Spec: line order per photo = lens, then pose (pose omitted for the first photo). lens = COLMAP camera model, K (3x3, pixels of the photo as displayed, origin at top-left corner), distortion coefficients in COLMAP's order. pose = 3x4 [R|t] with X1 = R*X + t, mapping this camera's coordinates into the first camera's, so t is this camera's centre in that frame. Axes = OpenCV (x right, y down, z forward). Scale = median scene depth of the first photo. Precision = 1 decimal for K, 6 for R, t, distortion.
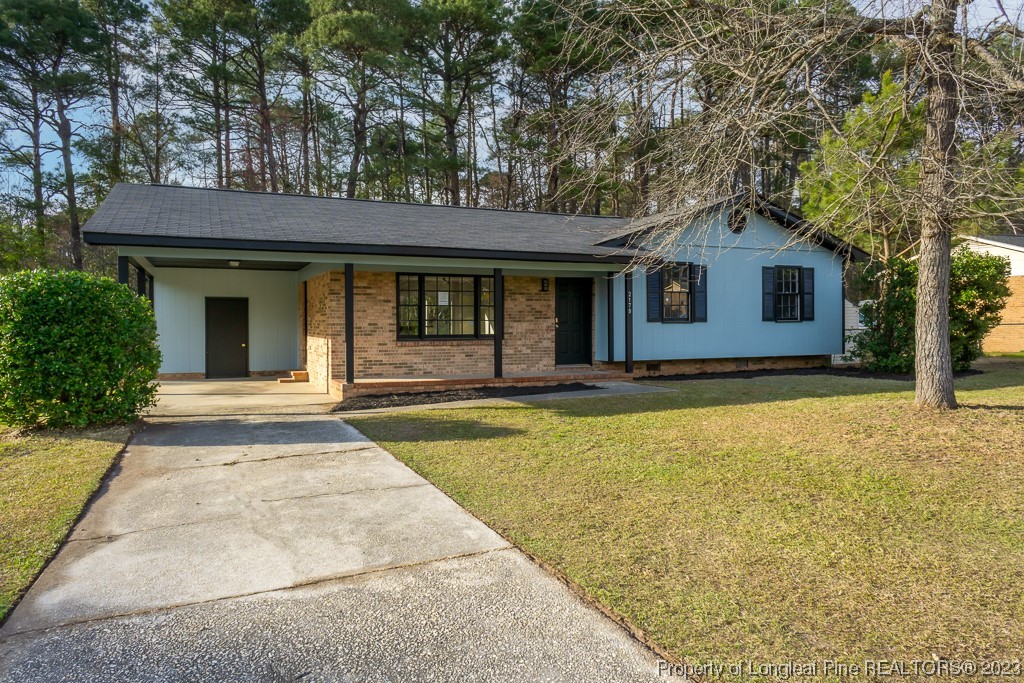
lens RADIAL K [[668.6, 0, 512.0], [0, 668.6, 341.5], [0, 0, 1]] dist [0.028448, 0.000098]
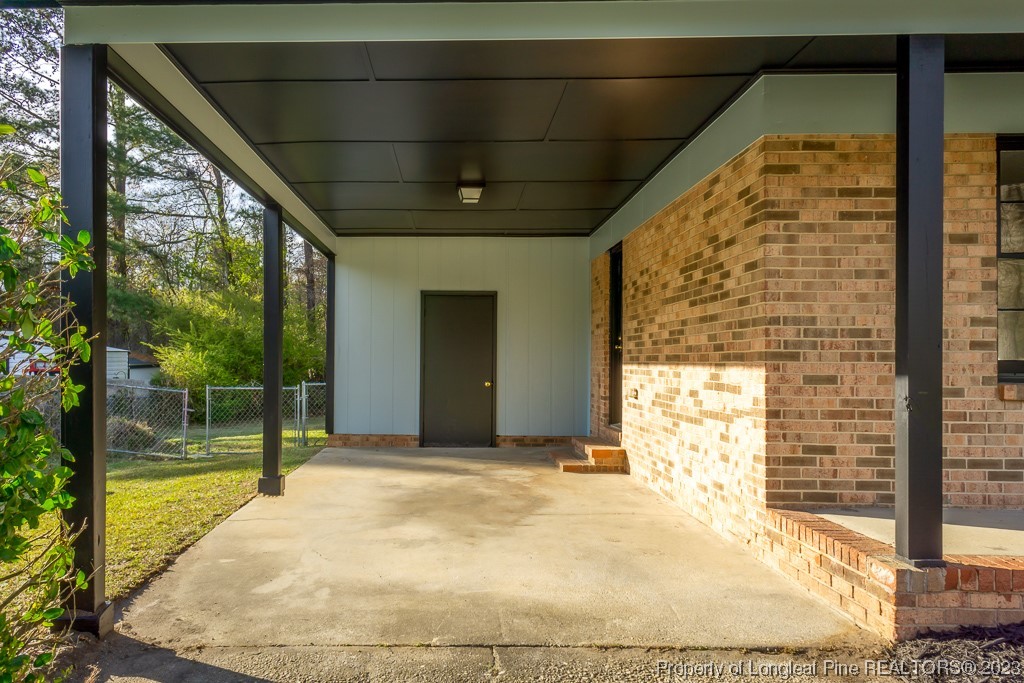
lens RADIAL K [[668.6, 0, 512.0], [0, 668.6, 341.5], [0, 0, 1]] dist [0.028448, 0.000098]
pose [[0.943153, -0.005060, -0.332320, -0.242550], [-0.014577, 0.998292, -0.056570, 0.001690], [0.332039, 0.058198, 0.941469, 0.599579]]
